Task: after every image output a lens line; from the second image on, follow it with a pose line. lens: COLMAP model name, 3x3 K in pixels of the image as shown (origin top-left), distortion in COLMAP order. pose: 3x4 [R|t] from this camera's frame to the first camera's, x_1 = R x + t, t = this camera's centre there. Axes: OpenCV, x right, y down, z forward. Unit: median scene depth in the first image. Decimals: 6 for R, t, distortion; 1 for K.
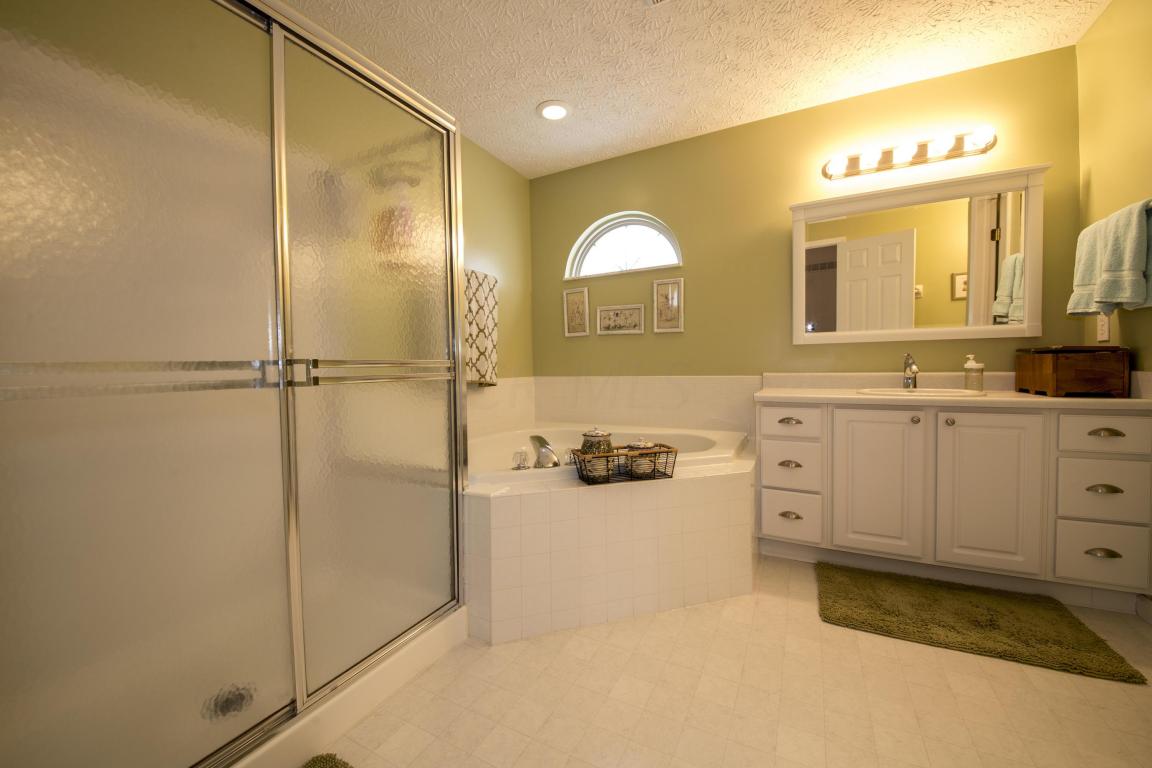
lens RADIAL K [[424.7, 0, 579.2], [0, 424.7, 381.3], [0, 0, 1]] dist [-0.010000, -0.000701]
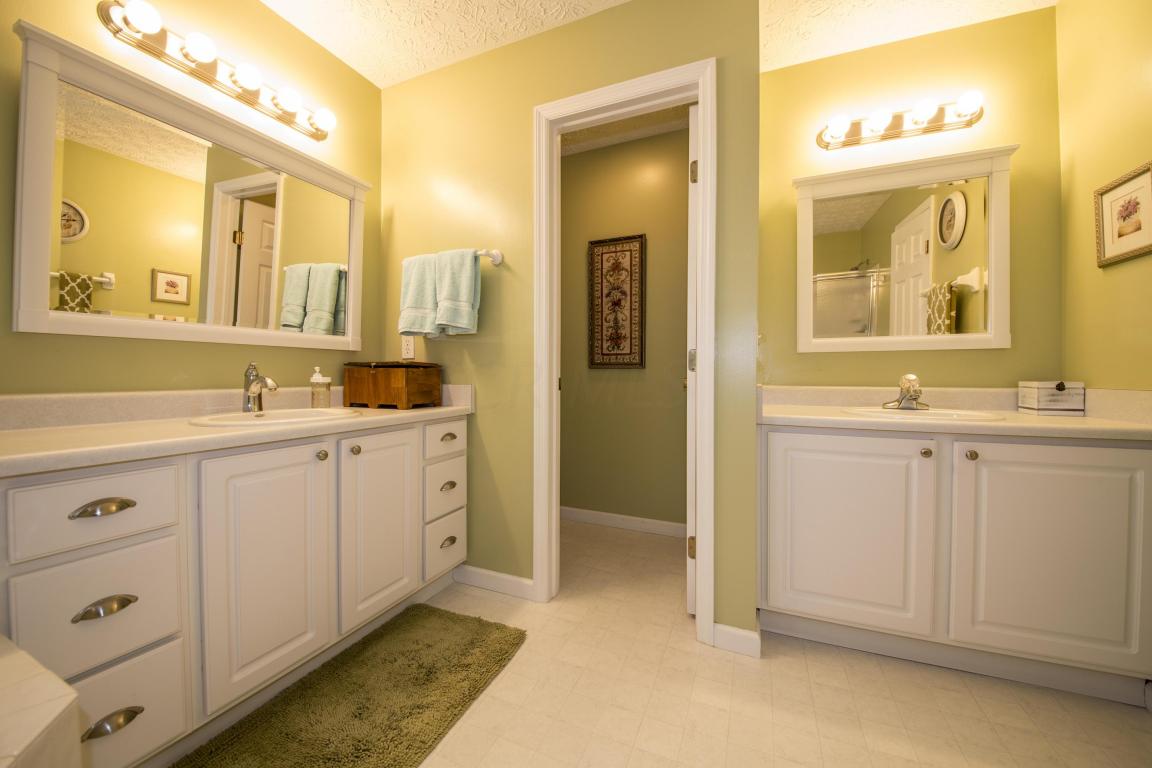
lens RADIAL K [[424.7, 0, 575.4], [0, 424.7, 373.7], [0, 0, 1]] dist [-0.010000, -0.000701]
pose [[-0.062642, 0.017911, 0.997875, 0.050269], [0.035960, 0.999230, -0.015678, -0.019741], [-0.997388, 0.034901, -0.063238, 0.621375]]
